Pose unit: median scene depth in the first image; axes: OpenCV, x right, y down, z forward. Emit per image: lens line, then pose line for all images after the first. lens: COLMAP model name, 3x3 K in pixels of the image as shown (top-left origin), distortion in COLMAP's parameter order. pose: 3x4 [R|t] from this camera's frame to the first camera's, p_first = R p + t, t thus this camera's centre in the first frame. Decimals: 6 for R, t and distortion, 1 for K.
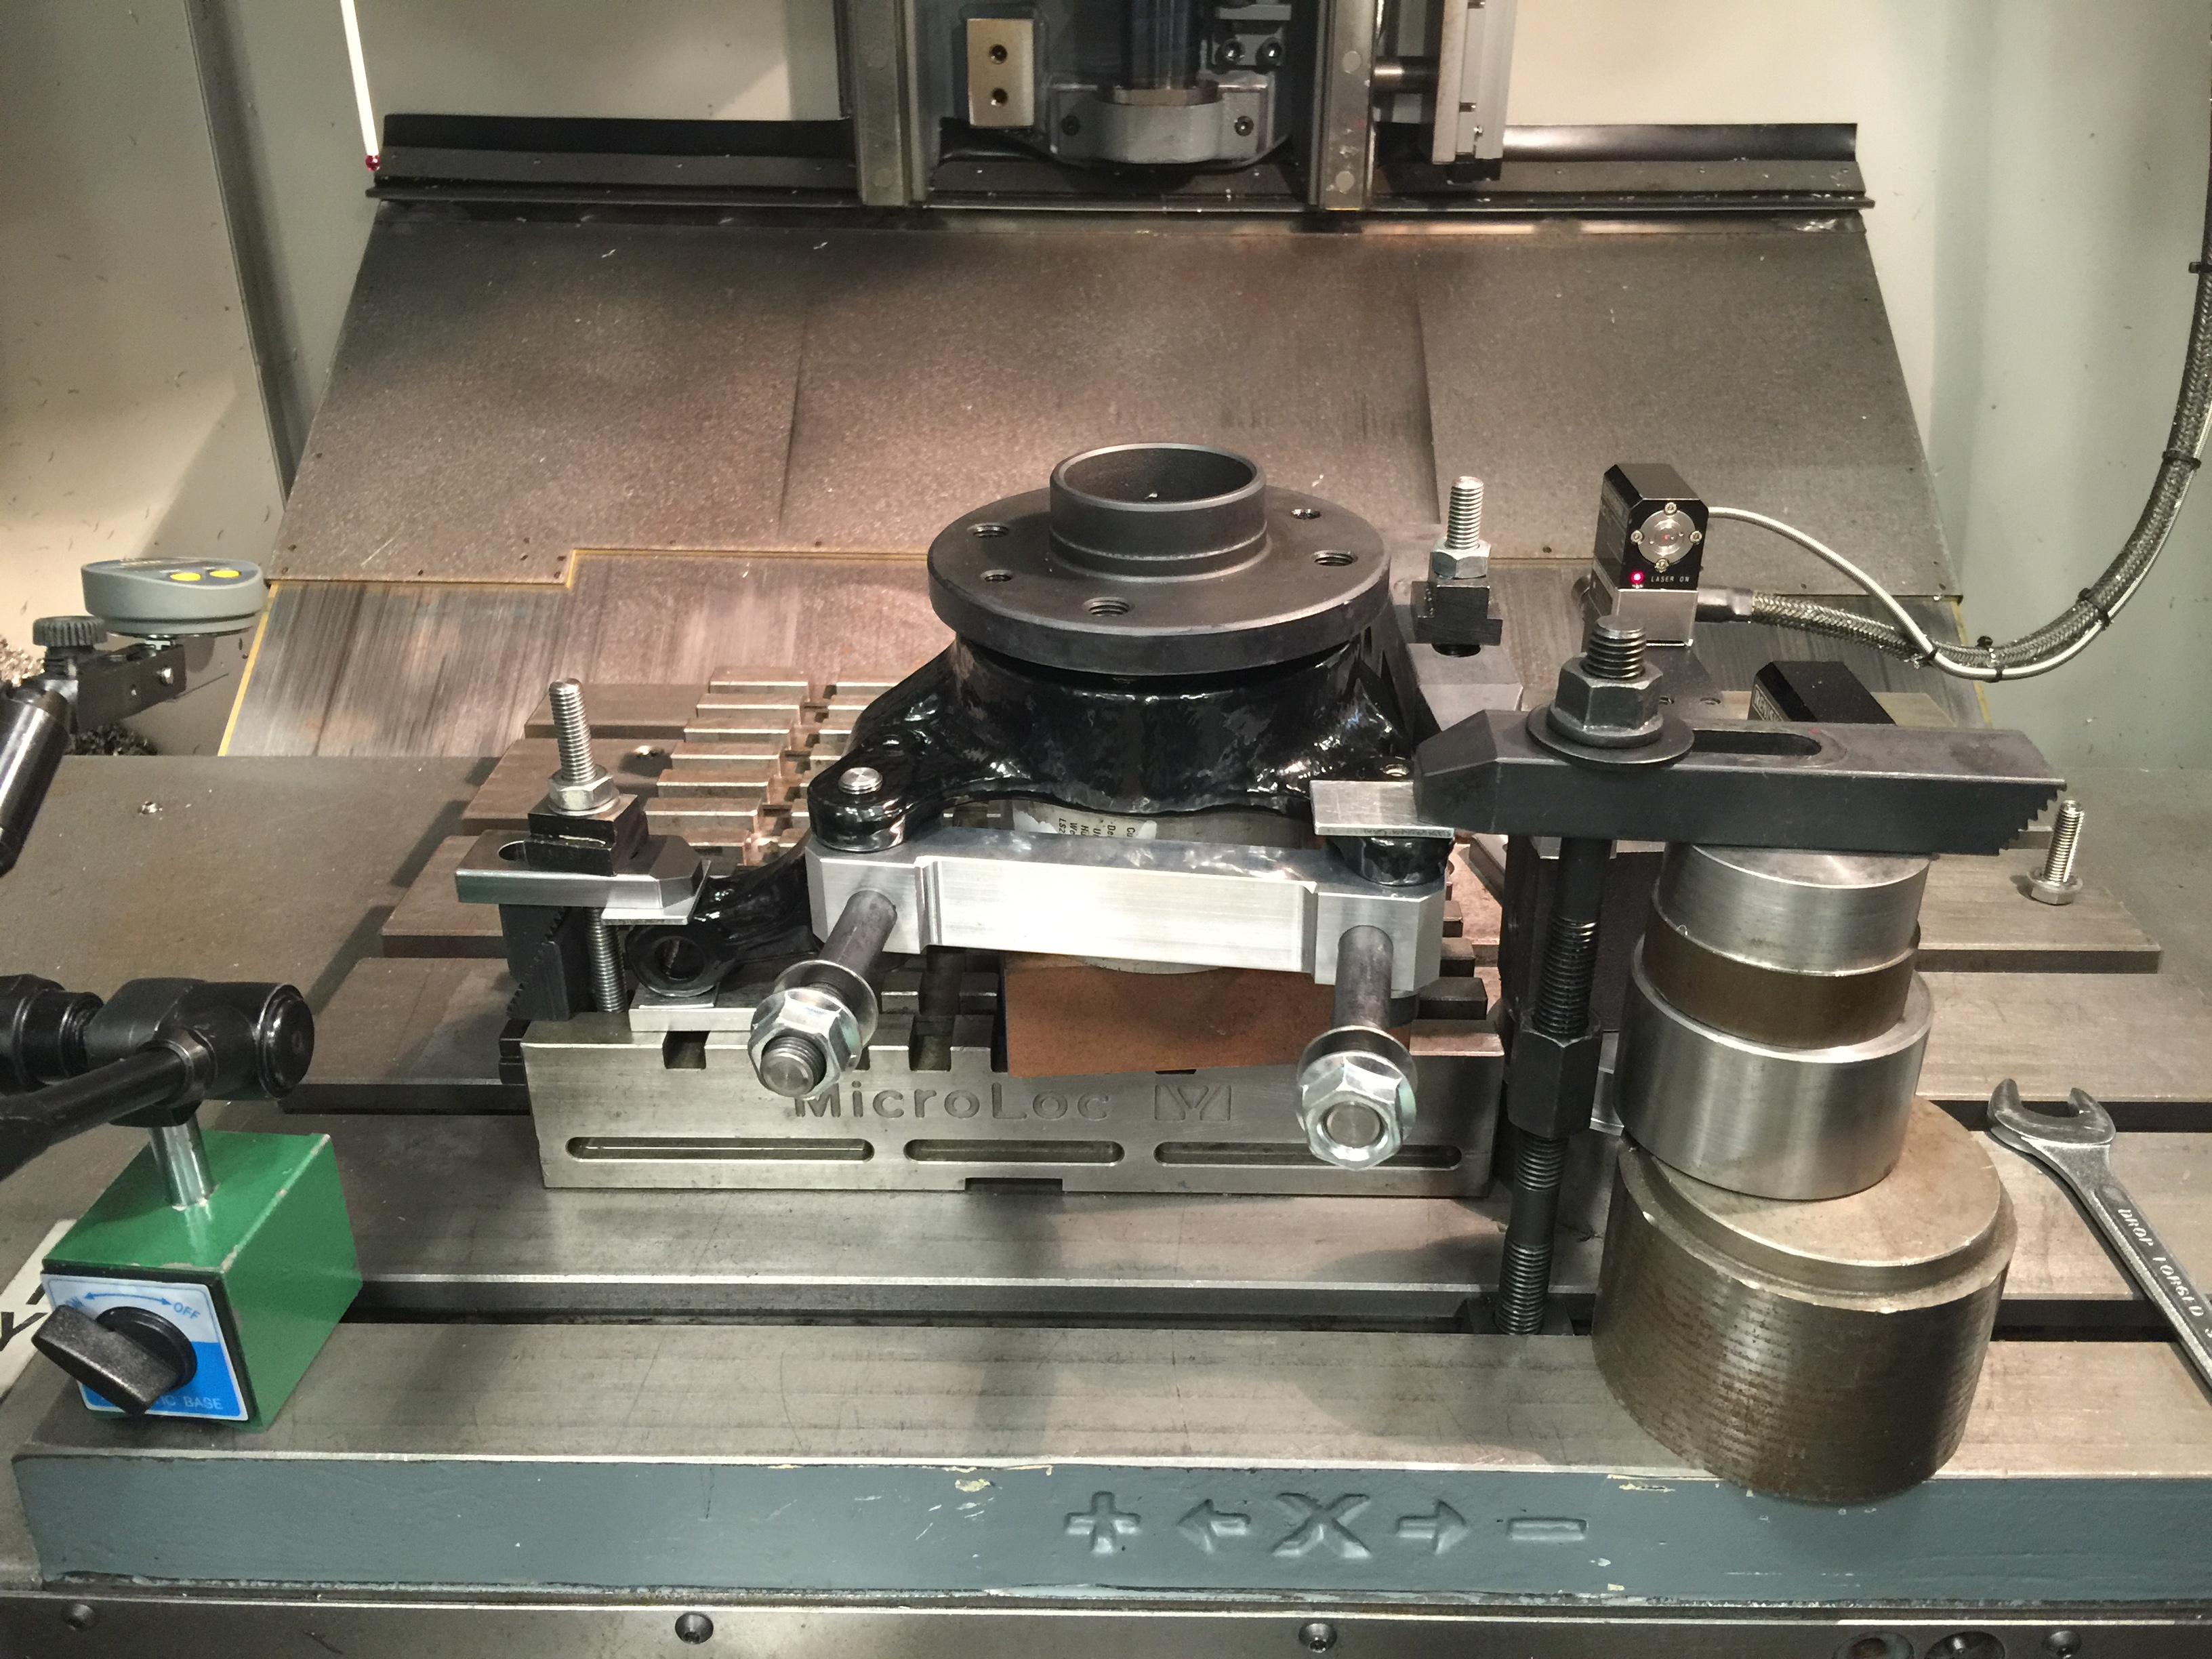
lens RADIAL K [[1894.5, 0, 1106.6], [0, 1894.5, 809.0], [0, 0, 1]] dist [0.090028, -0.169000]
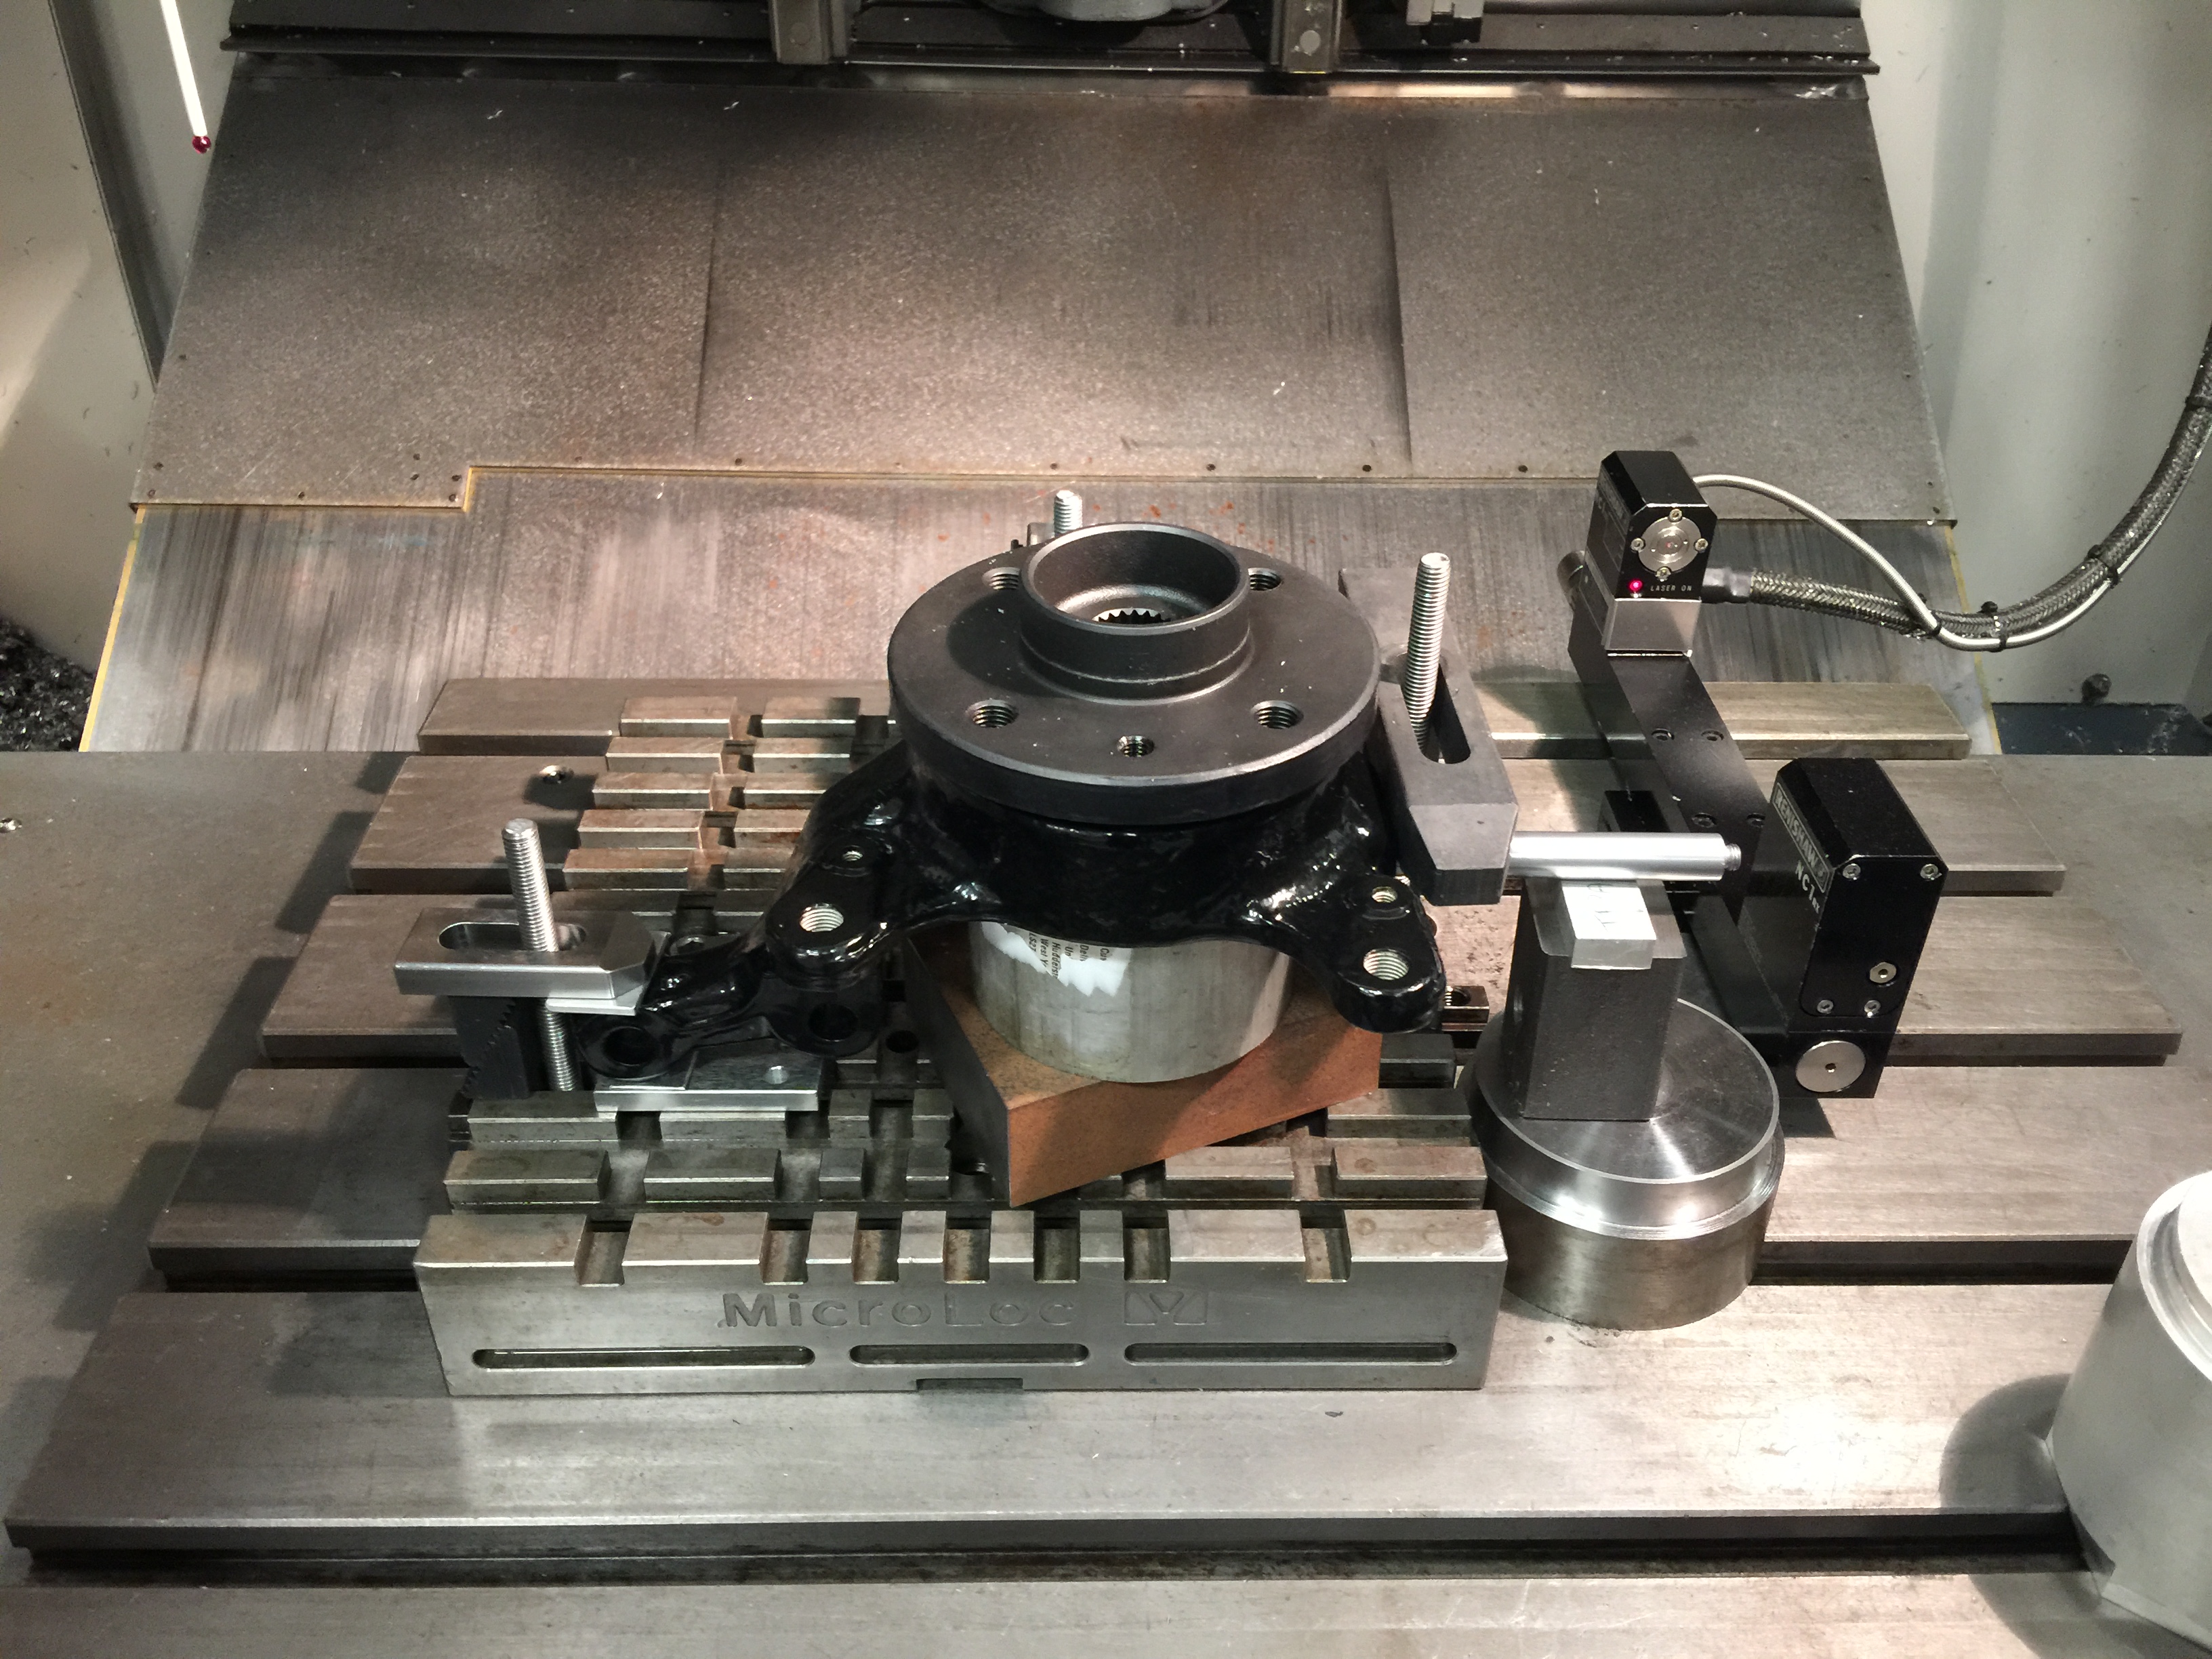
lens RADIAL K [[1890.2, 0, 1116.1], [0, 1890.2, 810.4], [0, 0, 1]] dist [0.089521, -0.168538]
pose [[0.999259, -0.007316, 0.037800, -0.005034], [0.002289, 0.991335, 0.131338, -0.090743], [-0.038434, -0.131154, 0.990617, 0.058594]]
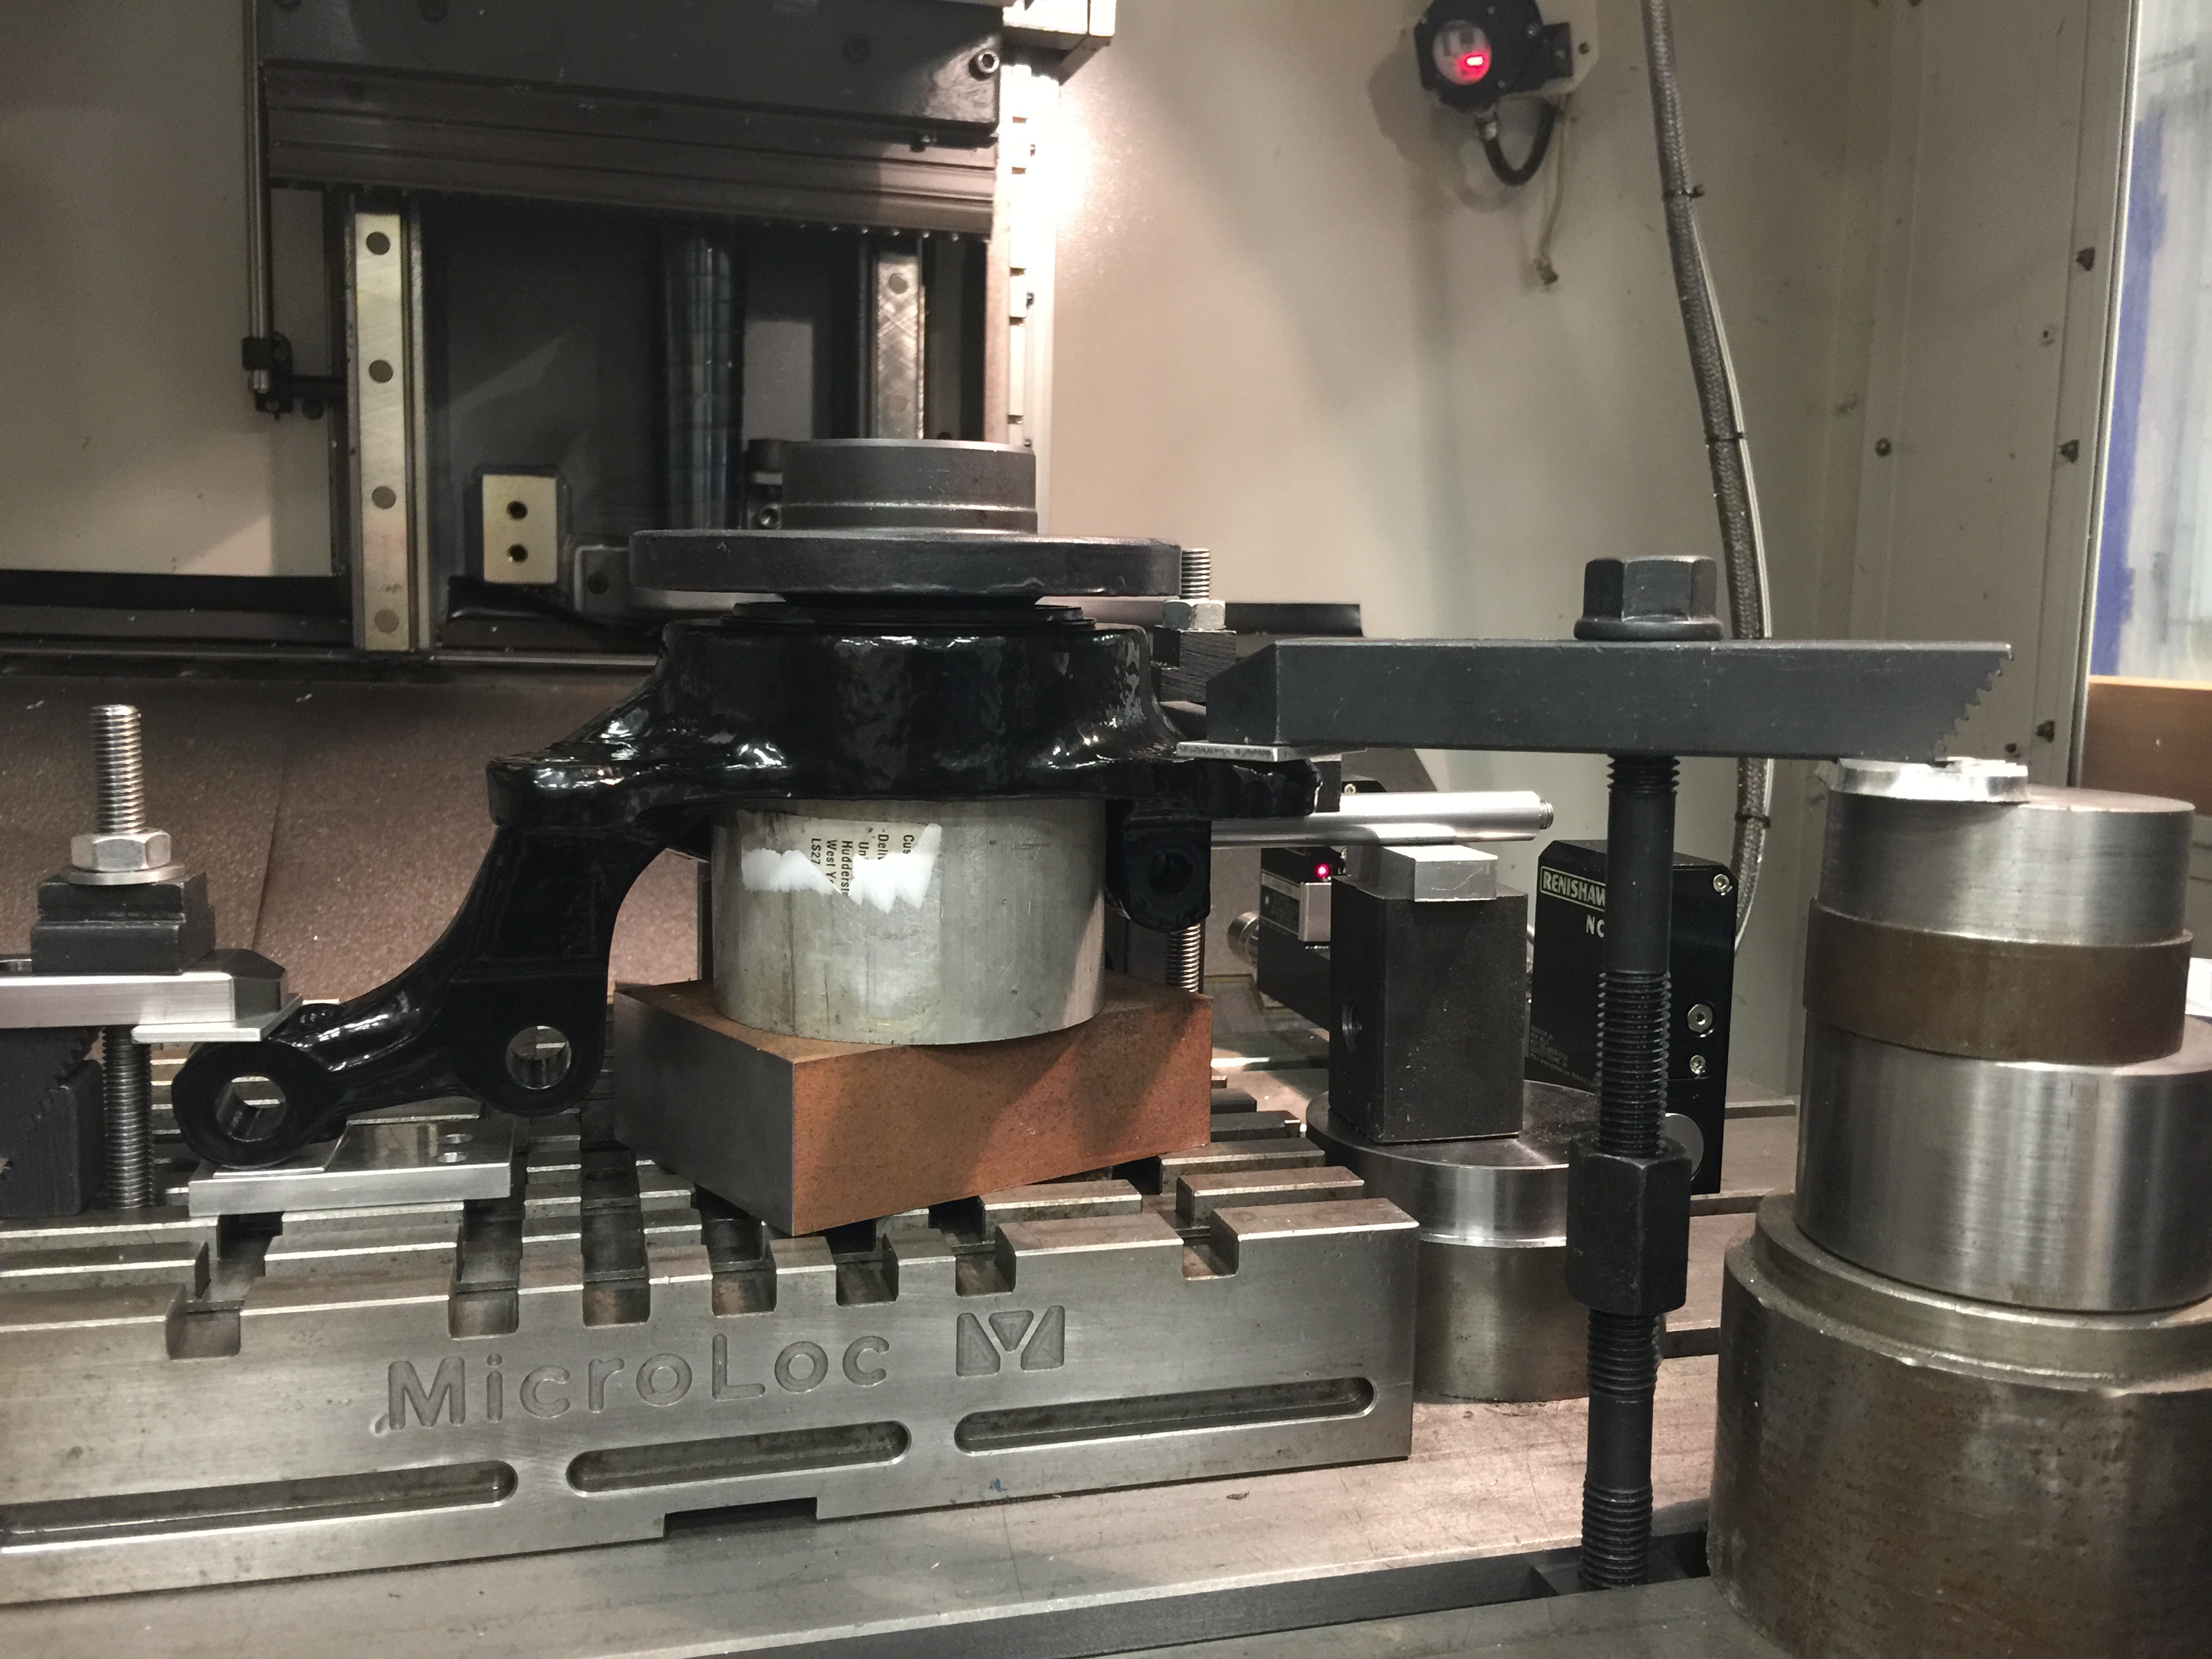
lens RADIAL K [[1894.5, 0, 1106.6], [0, 1894.5, 809.0], [0, 0, 1]] dist [0.090028, -0.169000]
pose [[0.958396, -0.010577, 0.285246, -0.052254], [0.108434, 0.937891, -0.329550, 0.092436], [-0.264044, 0.346769, 0.900018, 0.136989]]
